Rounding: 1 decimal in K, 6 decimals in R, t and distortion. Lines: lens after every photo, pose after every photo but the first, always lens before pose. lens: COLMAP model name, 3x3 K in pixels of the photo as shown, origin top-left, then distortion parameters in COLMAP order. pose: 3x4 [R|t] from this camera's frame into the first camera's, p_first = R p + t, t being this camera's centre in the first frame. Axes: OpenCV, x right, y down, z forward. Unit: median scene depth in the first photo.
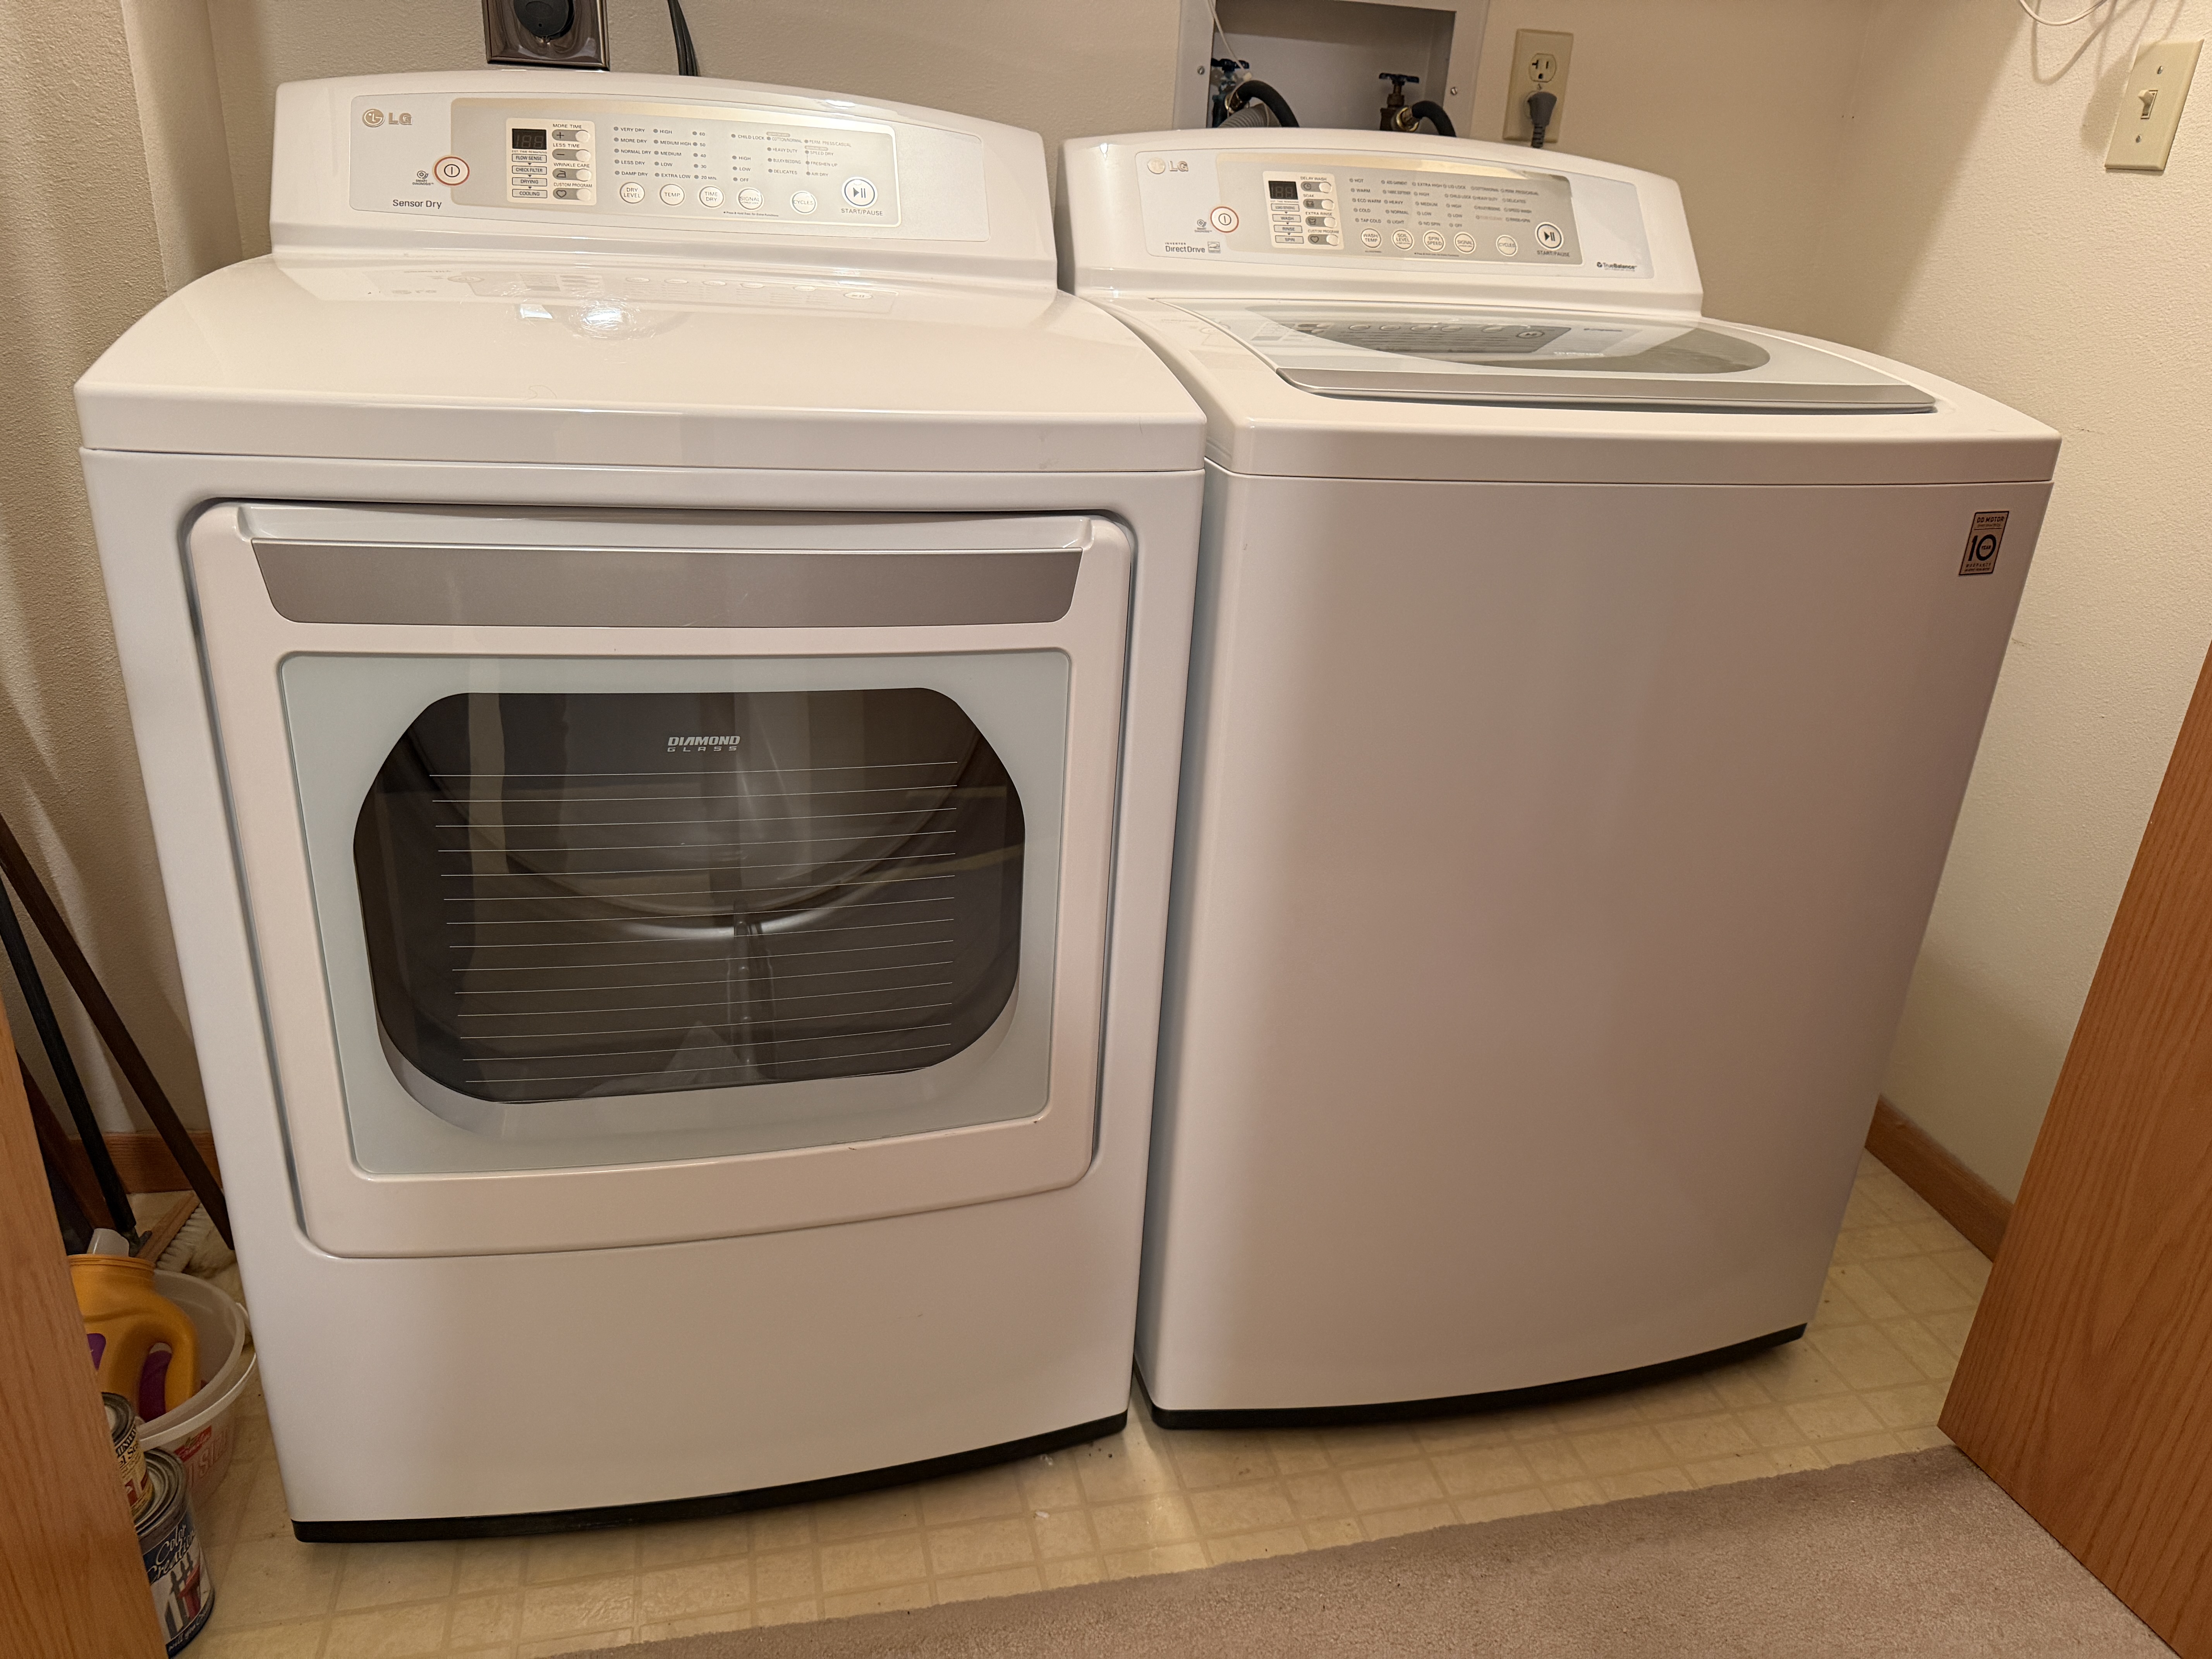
lens RADIAL K [[1550.8, 0, 1107.3], [0, 1550.8, 834.7], [0, 0, 1]] dist [0.004265, -0.007176]
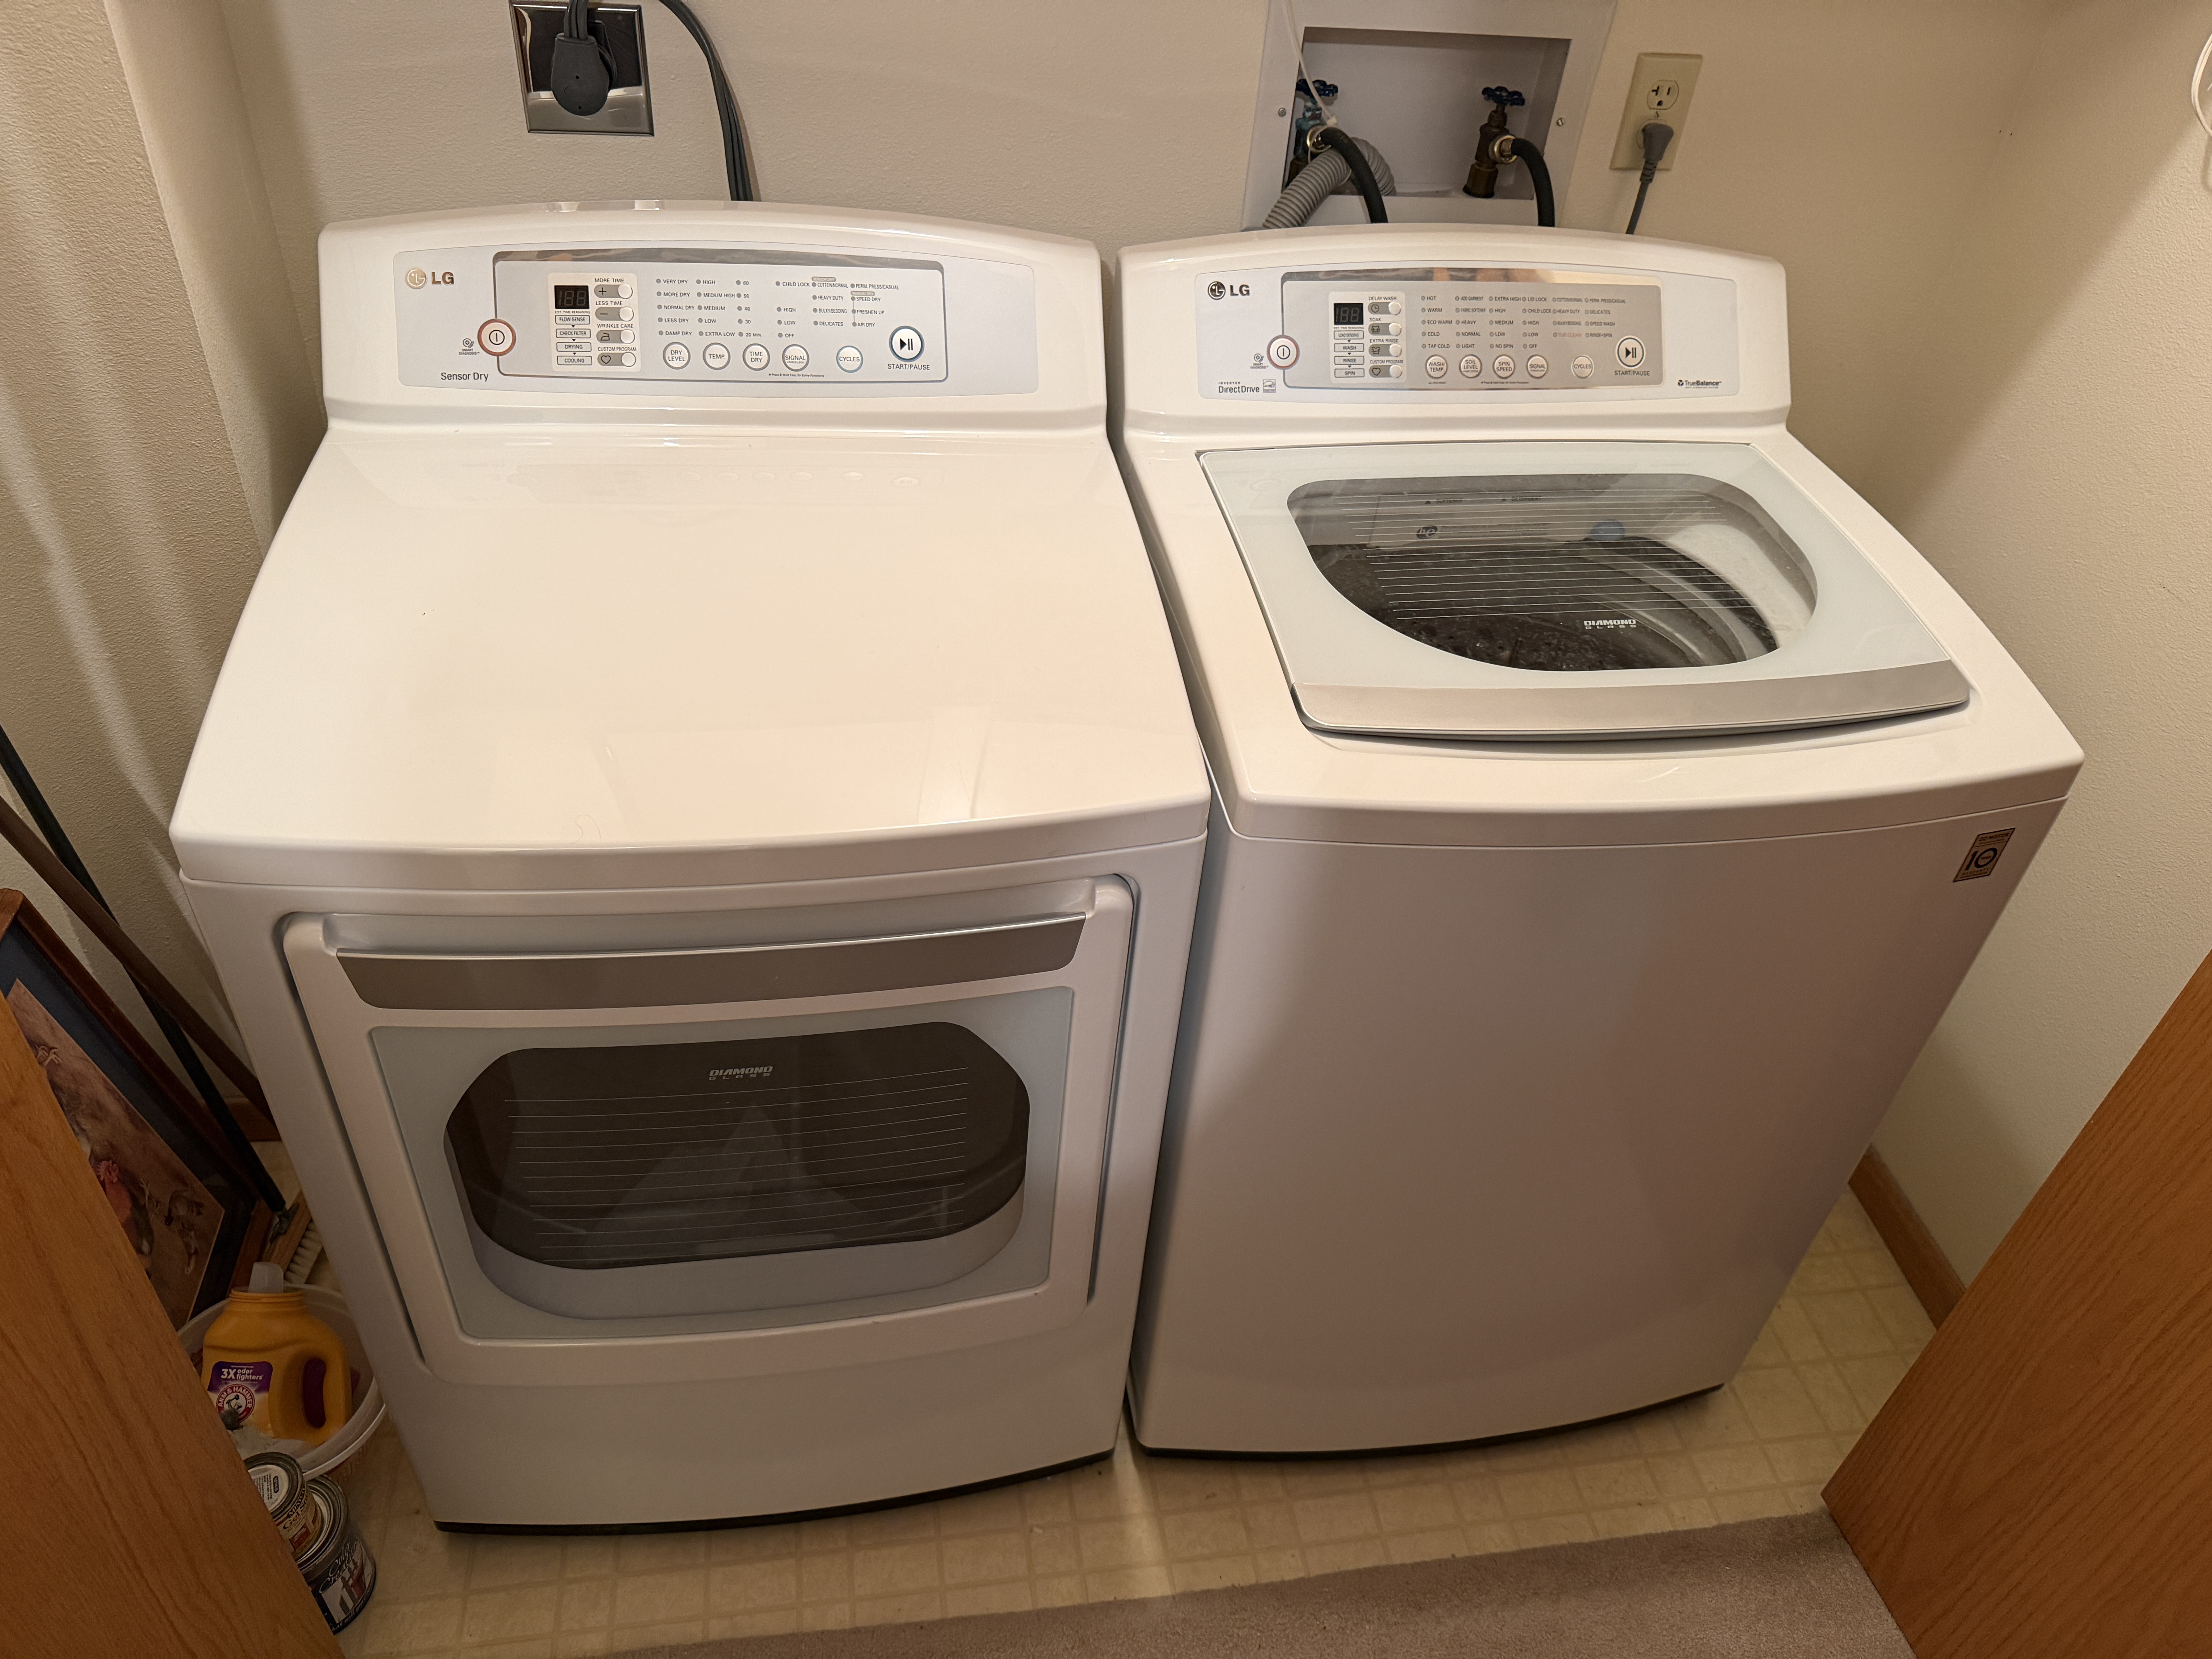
lens RADIAL K [[1550.8, 0, 1102.8], [0, 1550.8, 819.7], [0, 0, 1]] dist [0.004265, -0.007176]
pose [[0.996618, 0.063032, -0.052716, 0.036389], [-0.046897, 0.963114, 0.264975, -0.406516], [0.067474, -0.261607, 0.962813, -0.012668]]
